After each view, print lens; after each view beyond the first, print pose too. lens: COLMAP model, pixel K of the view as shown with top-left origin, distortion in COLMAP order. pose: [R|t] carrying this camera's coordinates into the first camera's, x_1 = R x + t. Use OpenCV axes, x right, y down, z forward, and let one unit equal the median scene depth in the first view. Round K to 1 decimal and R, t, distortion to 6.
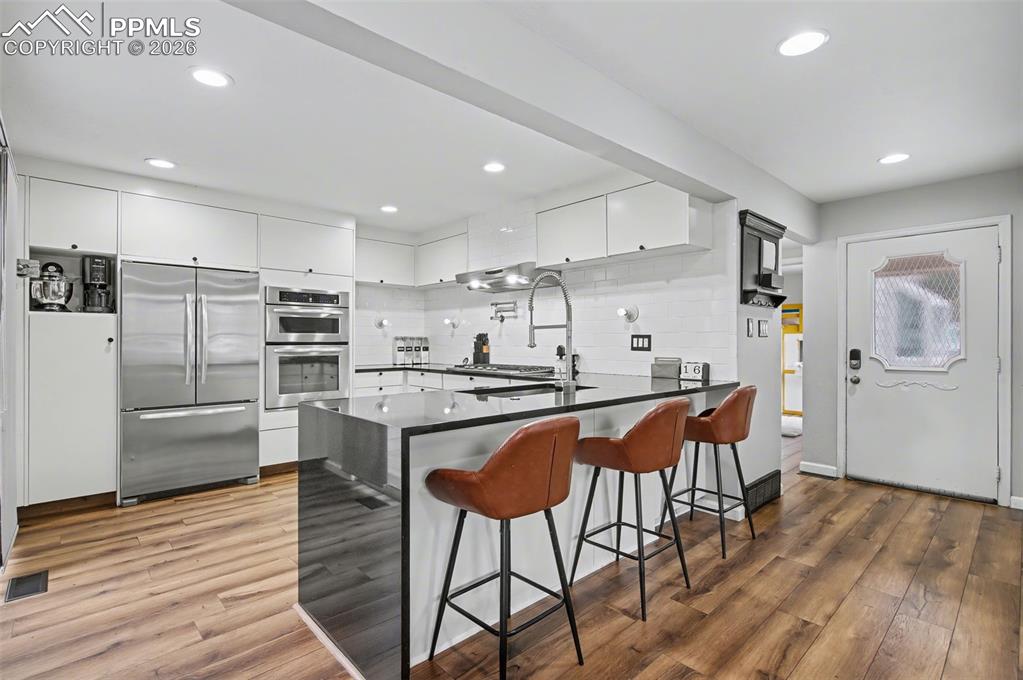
lens RADIAL K [[482.3, 0, 495.2], [0, 482.3, 338.1], [0, 0, 1]] dist [0.000195, 0.000838]
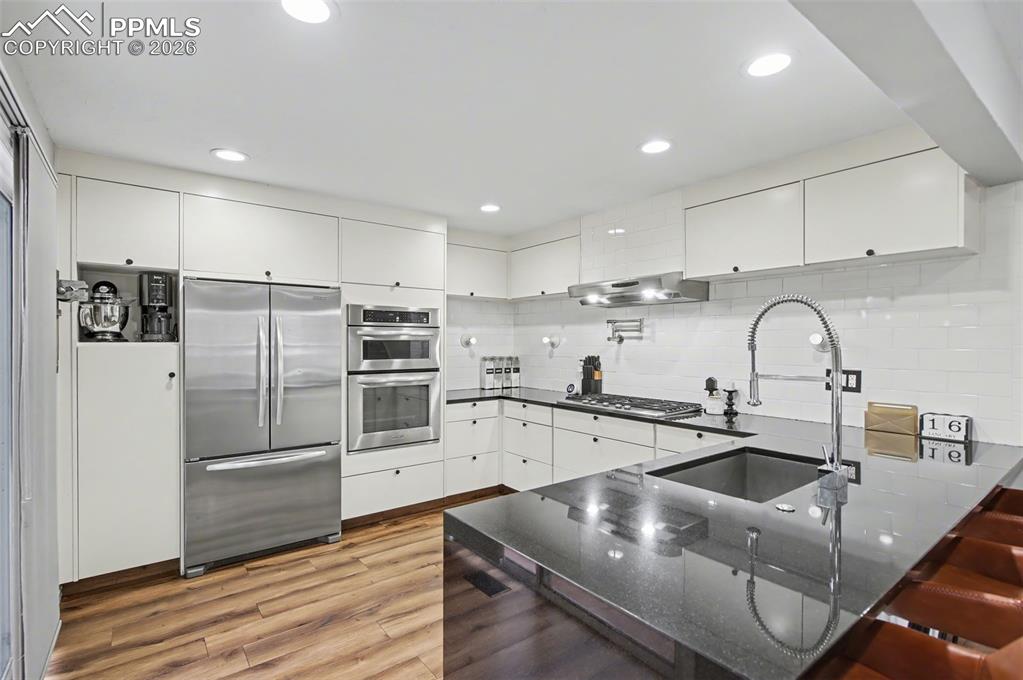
lens RADIAL K [[479.1, 0, 497.4], [0, 479.1, 344.4], [0, 0, 1]] dist [-0.000728, 0.000993]
pose [[0.996186, 0.002385, -0.087225, -0.160173], [-0.001397, 0.999934, 0.011385, -0.052623], [0.087246, -0.011219, 0.996124, 0.217115]]
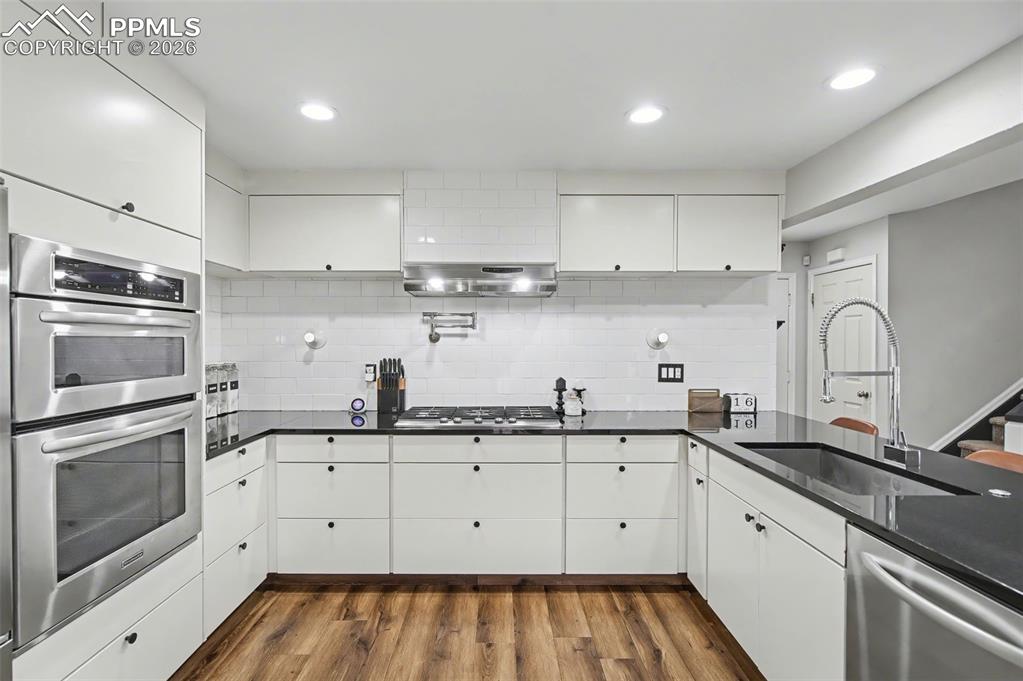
lens RADIAL K [[479.1, 0, 497.4], [0, 479.1, 344.9], [0, 0, 1]] dist [-0.000728, 0.000993]
pose [[0.666827, -0.005972, 0.745188, -0.544793], [-0.005251, 0.999905, 0.012712, -0.049836], [-0.745194, -0.012389, 0.666733, 0.644177]]
